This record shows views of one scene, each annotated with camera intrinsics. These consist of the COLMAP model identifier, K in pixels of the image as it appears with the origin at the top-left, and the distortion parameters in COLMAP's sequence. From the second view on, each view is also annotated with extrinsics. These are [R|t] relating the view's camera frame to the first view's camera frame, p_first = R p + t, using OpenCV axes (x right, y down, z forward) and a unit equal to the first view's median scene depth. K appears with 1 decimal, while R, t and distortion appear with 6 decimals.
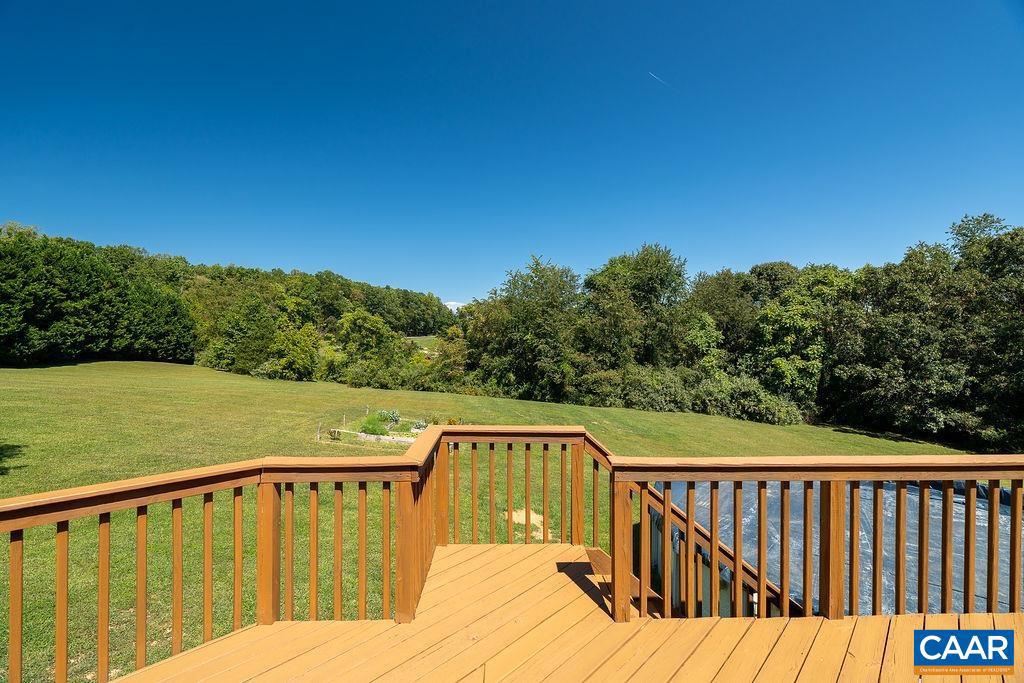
lens RADIAL K [[462.6, 0, 513.3], [0, 462.6, 336.3], [0, 0, 1]] dist [-0.009736, 0.002740]
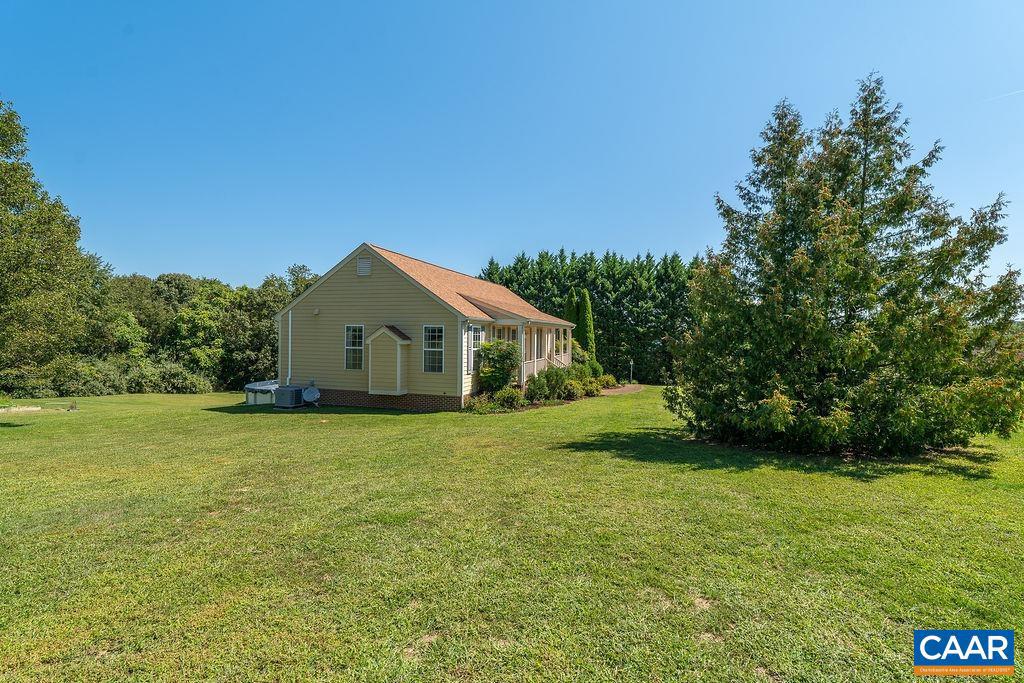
lens RADIAL K [[462.6, 0, 510.4], [0, 462.6, 338.0], [0, 0, 1]] dist [-0.009736, 0.002740]
pose [[0.309427, -0.006817, 0.950899, -0.366379], [-0.019905, 0.999709, 0.013644, -0.017413], [-0.950715, -0.023150, 0.309201, -0.278212]]
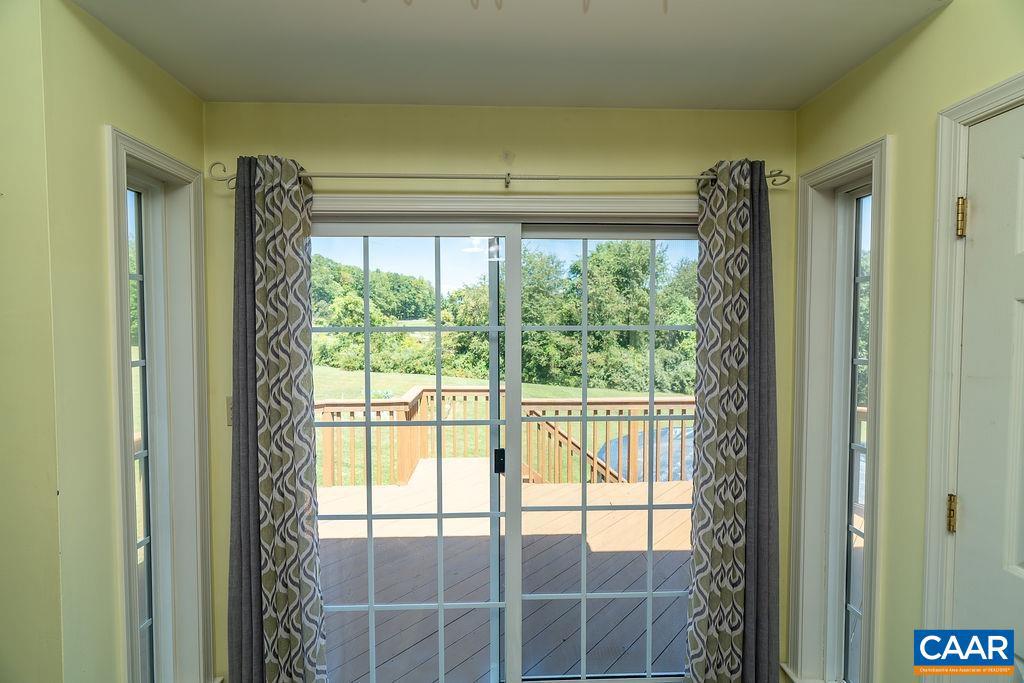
lens RADIAL K [[462.6, 0, 509.0], [0, 462.6, 338.6], [0, 0, 1]] dist [-0.009736, 0.002740]
pose [[0.999947, -0.004530, 0.009213, 0.007088], [0.004150, 0.999159, 0.040799, -0.001884], [-0.009390, -0.040759, 0.999125, -0.033104]]
